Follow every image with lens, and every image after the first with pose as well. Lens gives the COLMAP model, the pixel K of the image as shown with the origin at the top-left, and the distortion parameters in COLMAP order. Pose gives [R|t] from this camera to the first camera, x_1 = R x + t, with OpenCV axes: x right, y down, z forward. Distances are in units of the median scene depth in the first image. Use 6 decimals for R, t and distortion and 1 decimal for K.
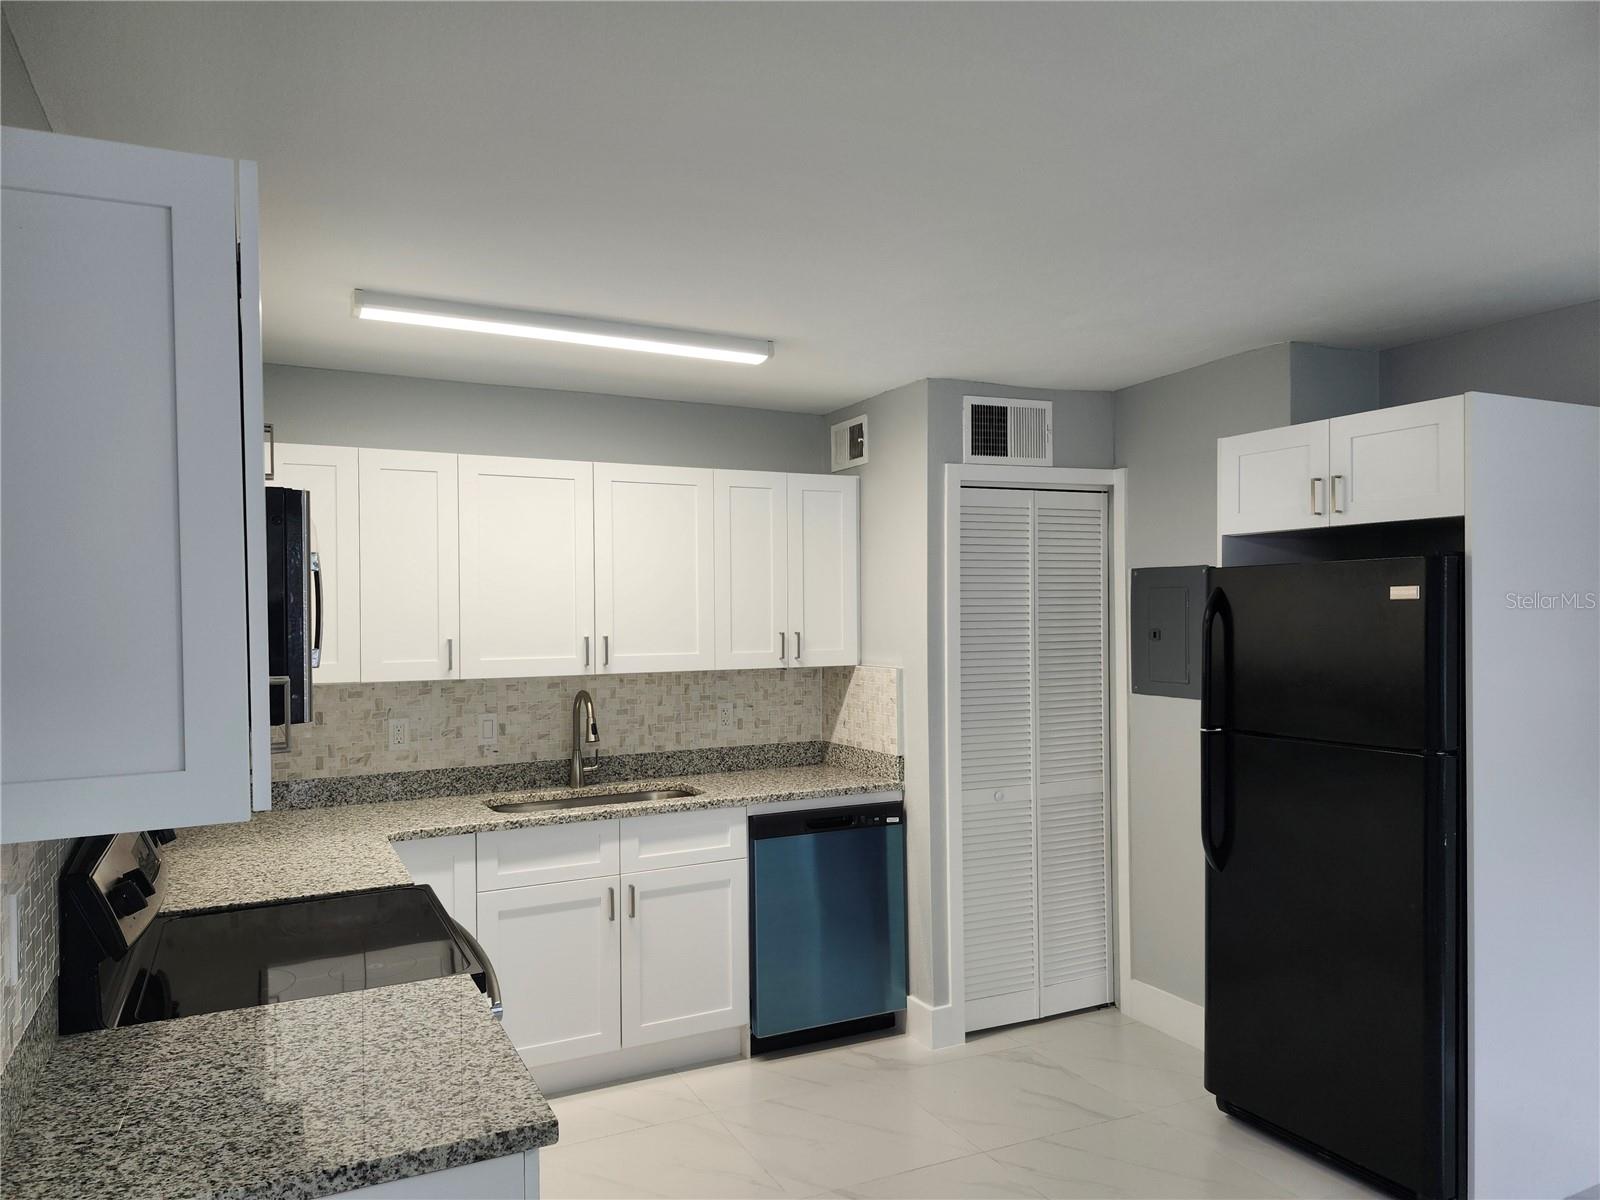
lens RADIAL K [[1098.6, 0, 807.9], [0, 1098.6, 607.3], [0, 0, 1]] dist [0.091317, -0.121268]
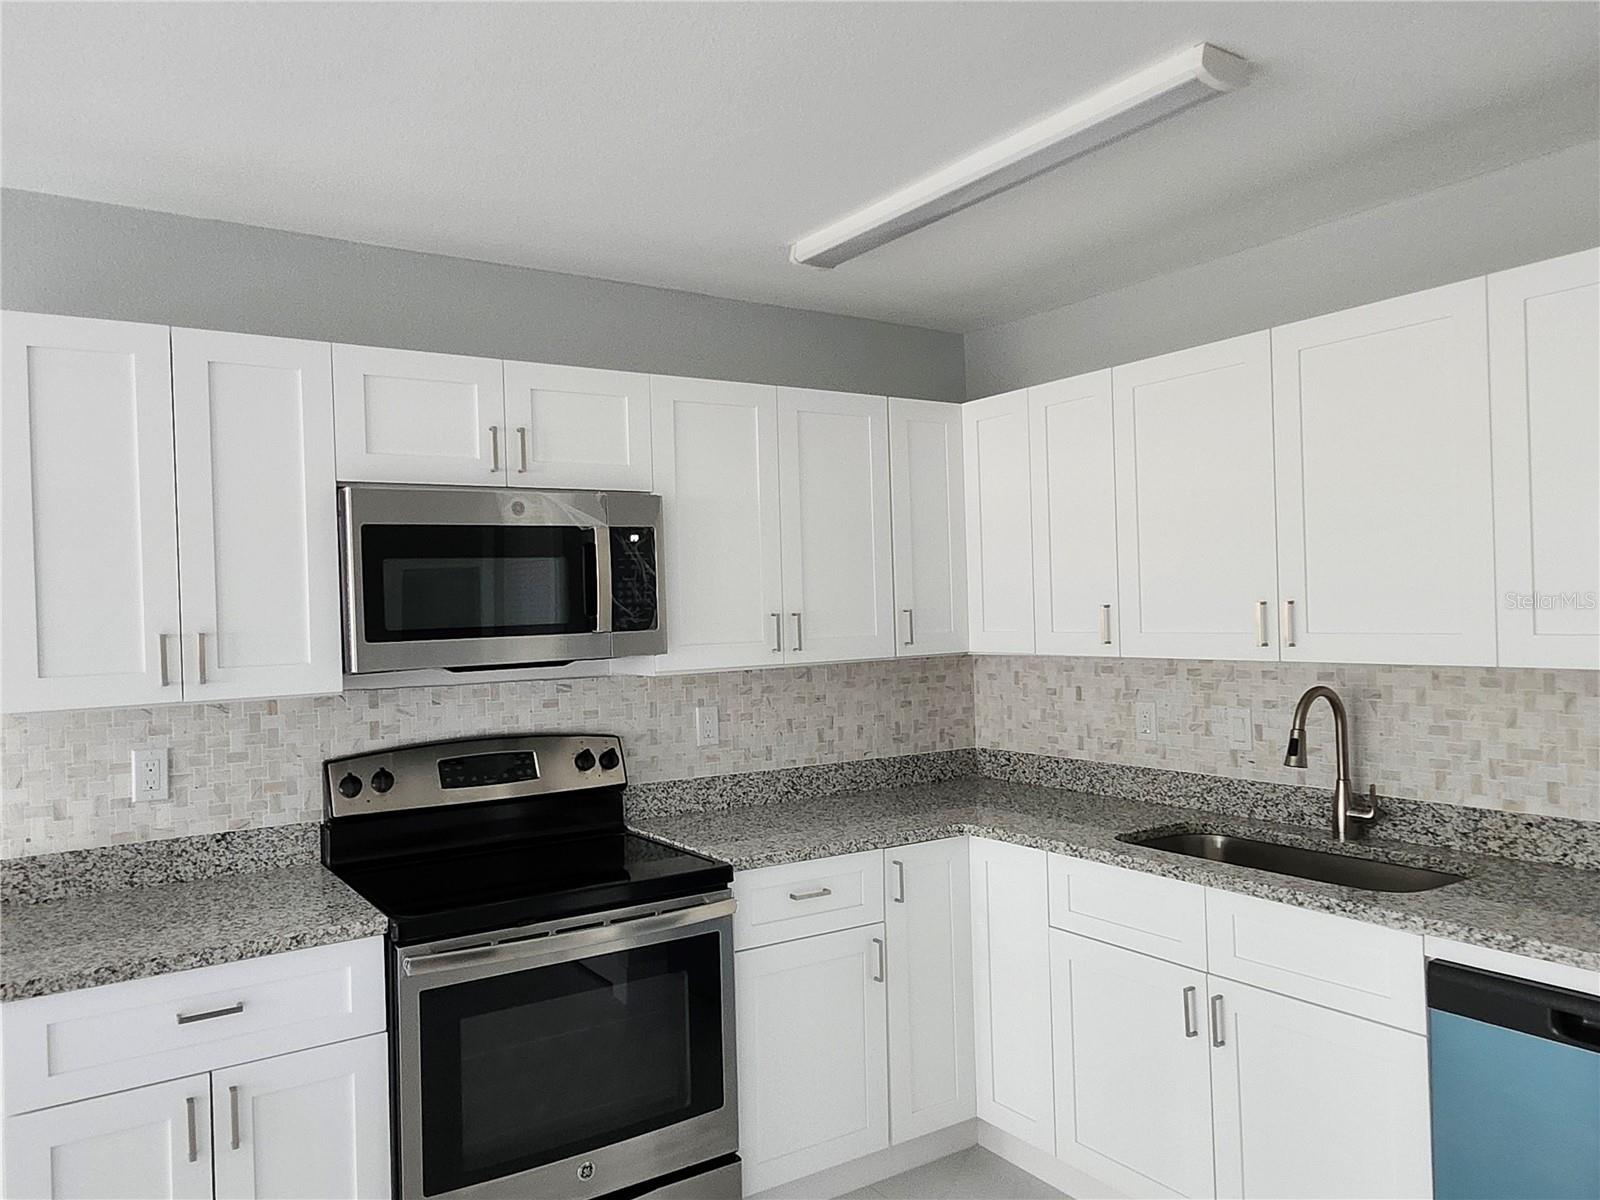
lens RADIAL K [[1137.9, 0, 784.3], [0, 1137.9, 613.2], [0, 0, 1]] dist [0.021614, 0.001042]
pose [[0.115525, 0.009233, -0.993262, 0.429926], [0.029443, 0.999486, 0.012715, 0.016318], [0.992868, -0.030713, 0.115193, 0.639084]]
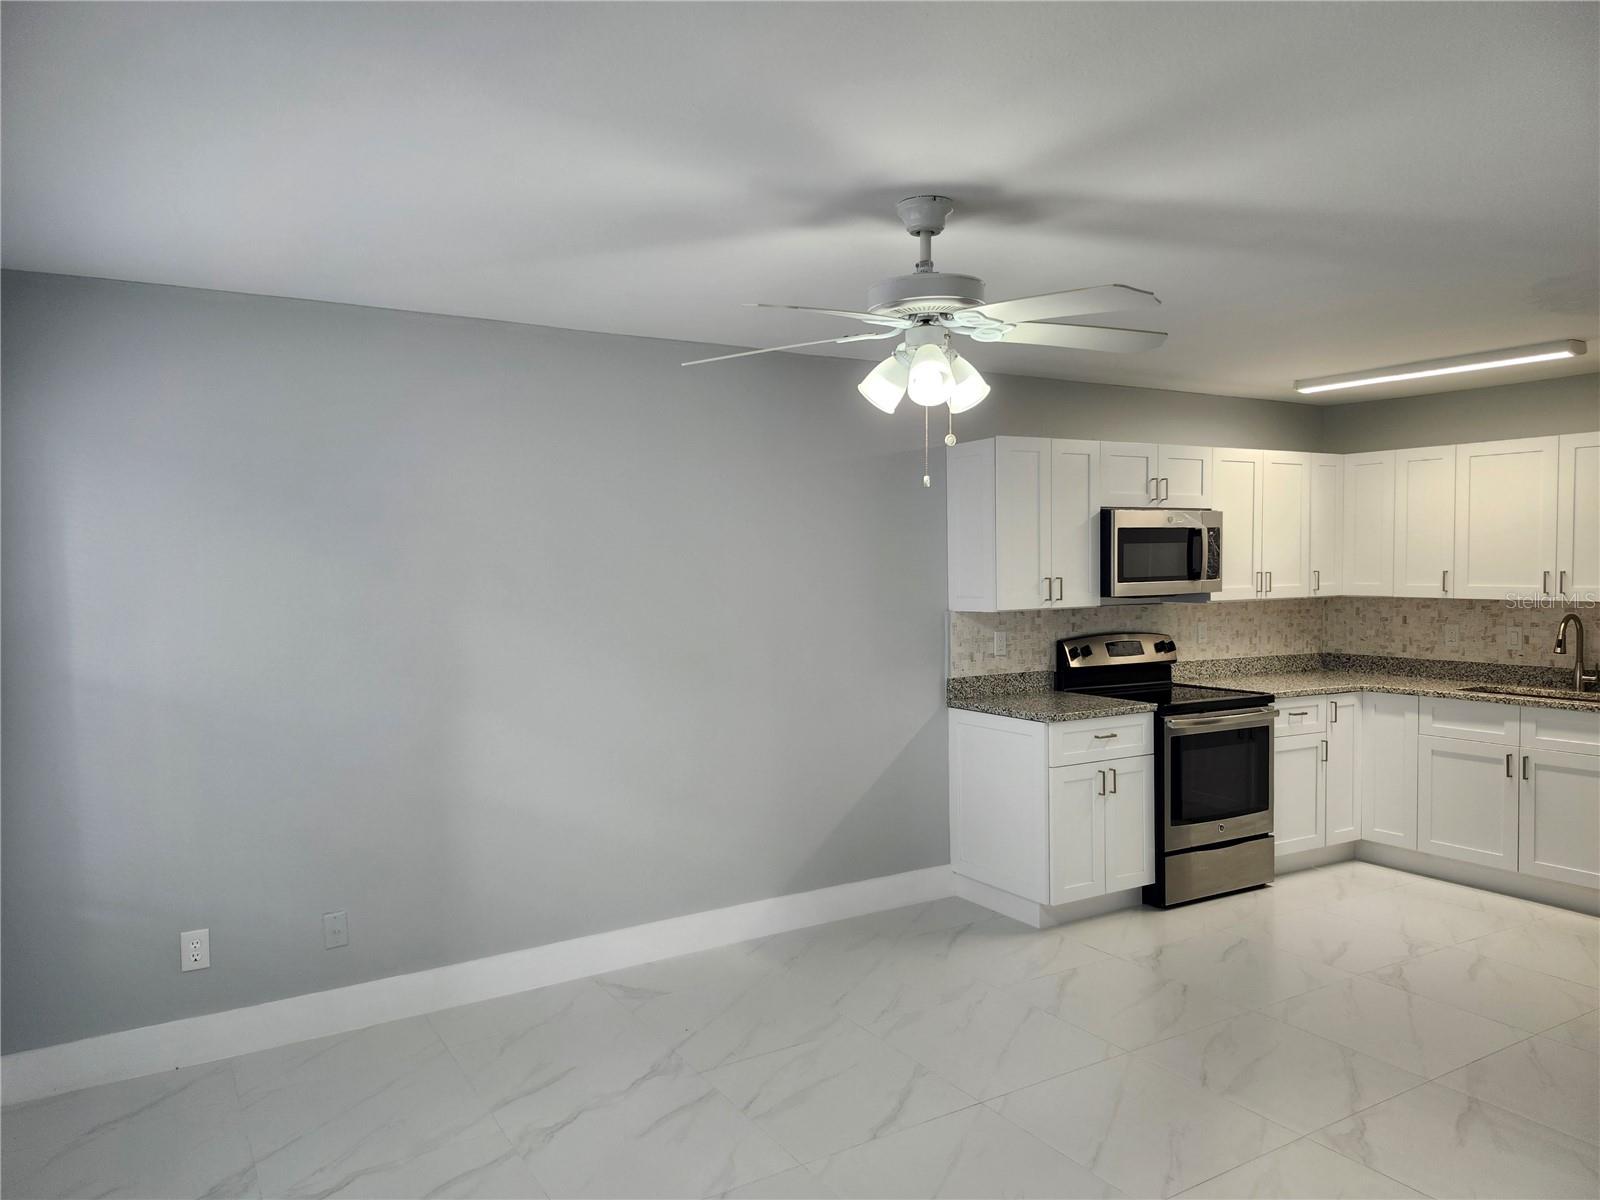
lens RADIAL K [[1114.5, 0, 779.6], [0, 1114.5, 604.3], [0, 0, 1]] dist [0.057427, -0.058404]
pose [[0.066997, 0.045757, -0.996703, 1.063943], [0.011786, 0.998842, 0.046648, -0.007349], [0.997684, -0.014872, 0.066380, 0.006662]]
